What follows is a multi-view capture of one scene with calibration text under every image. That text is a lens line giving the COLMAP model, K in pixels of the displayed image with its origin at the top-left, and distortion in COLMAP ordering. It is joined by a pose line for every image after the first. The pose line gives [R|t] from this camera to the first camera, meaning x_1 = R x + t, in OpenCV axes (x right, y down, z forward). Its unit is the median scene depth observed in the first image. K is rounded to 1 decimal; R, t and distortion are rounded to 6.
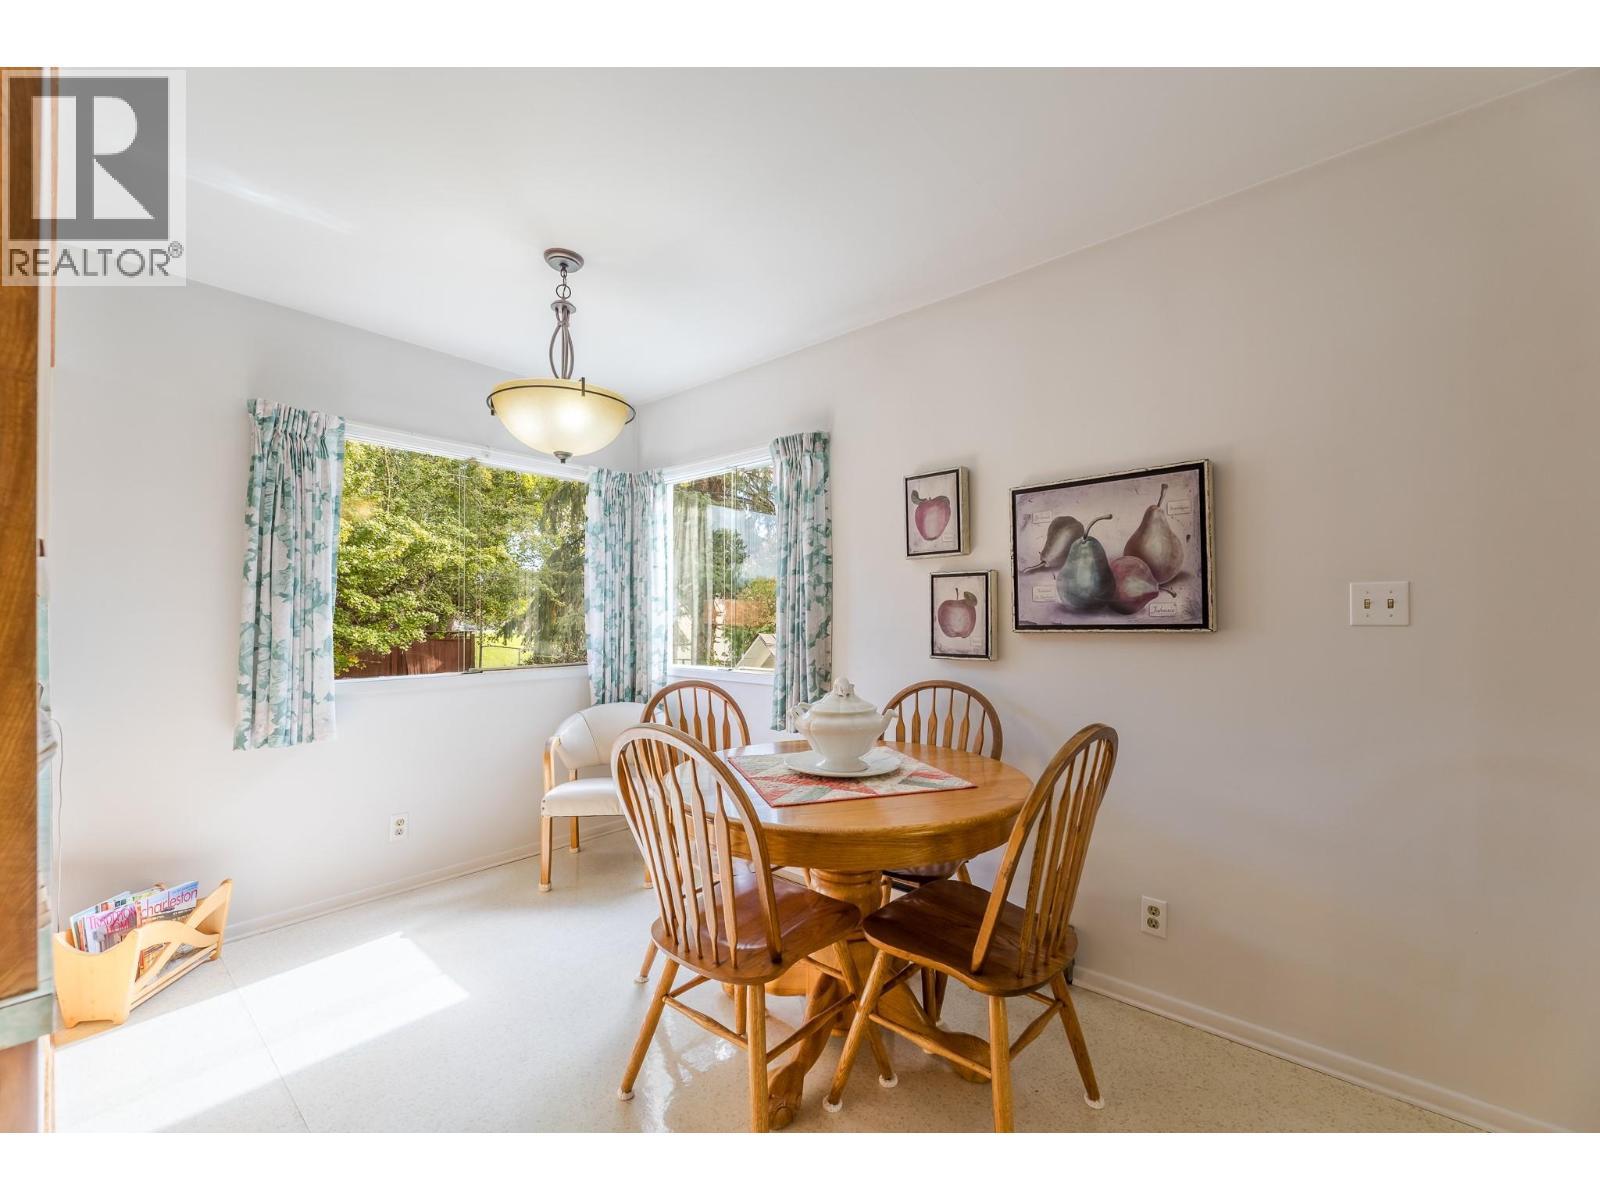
lens RADIAL K [[651.3, 0, 799.1], [0, 651.3, 606.3], [0, 0, 1]] dist [0.015649, 0.000055]
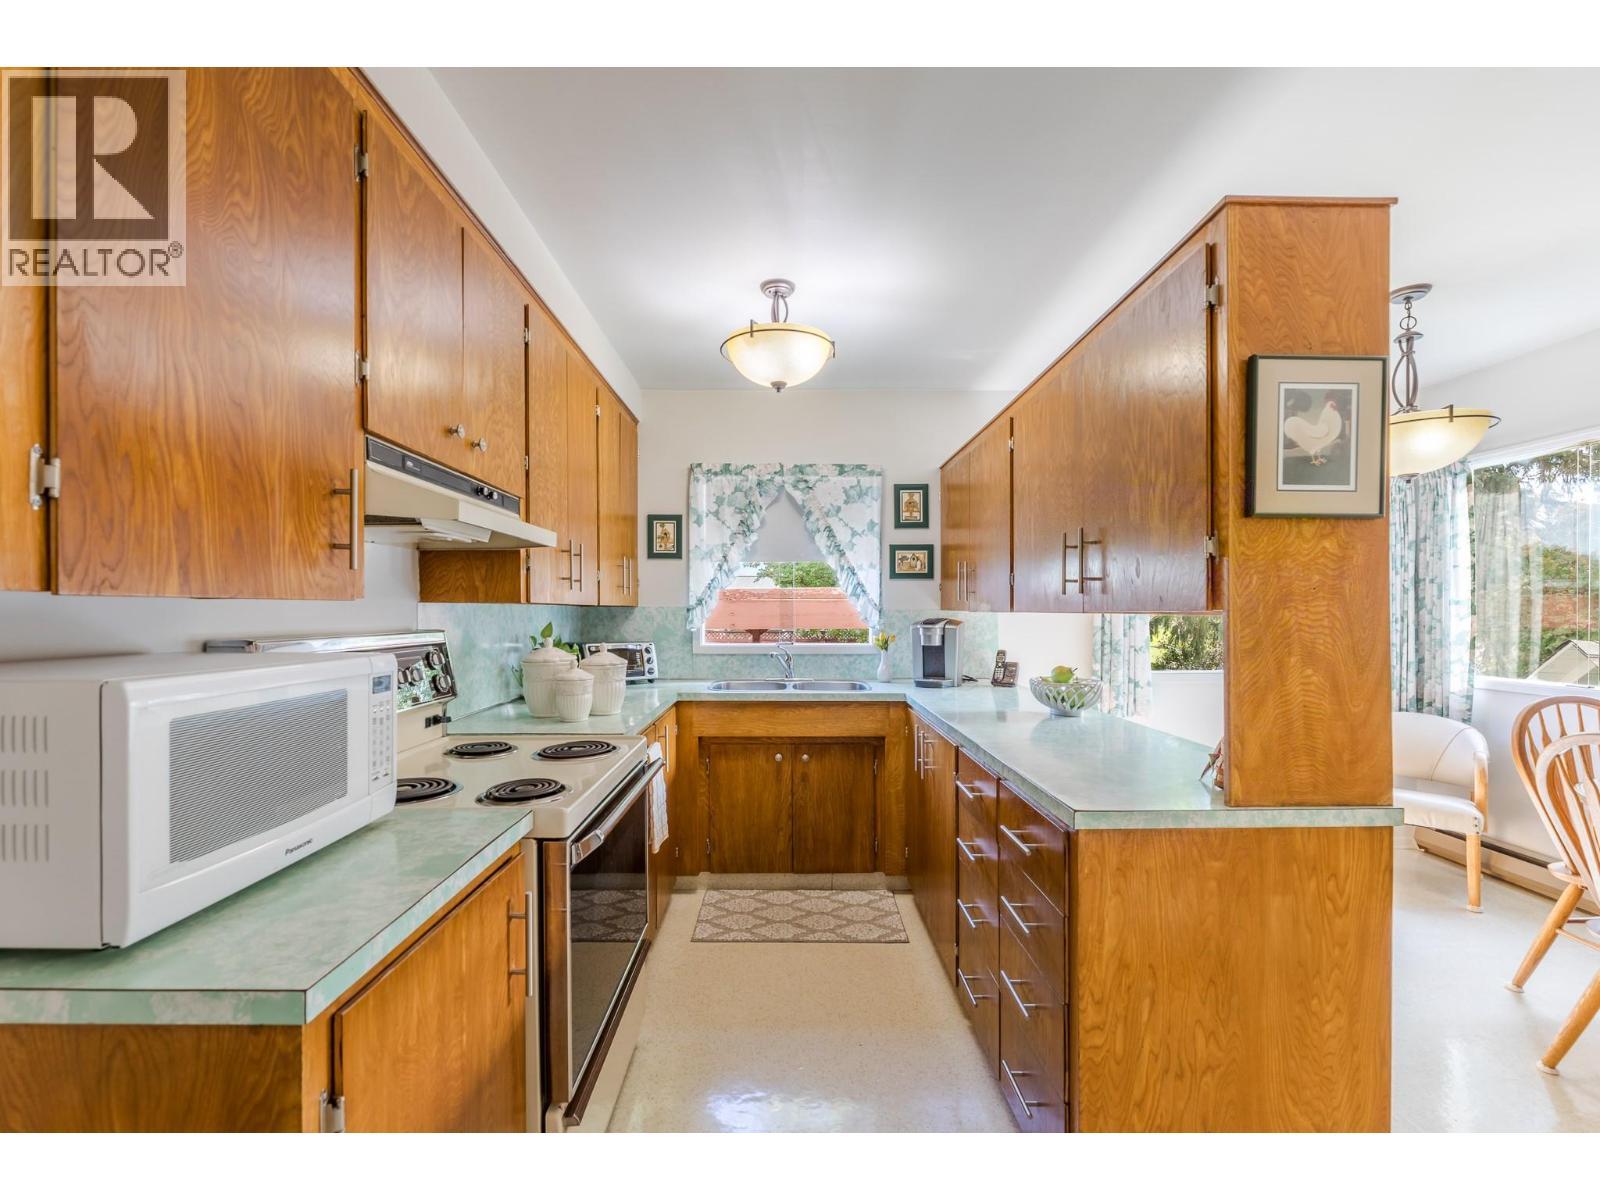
lens RADIAL K [[695.4, 0, 797.5], [0, 695.4, 613.7], [0, 0, 1]] dist [-0.002184, -0.000275]
pose [[0.667384, 0.001294, -0.744713, -0.112927], [0.015714, 0.999751, 0.015820, -0.024459], [0.744548, -0.022261, 0.667198, -0.320011]]
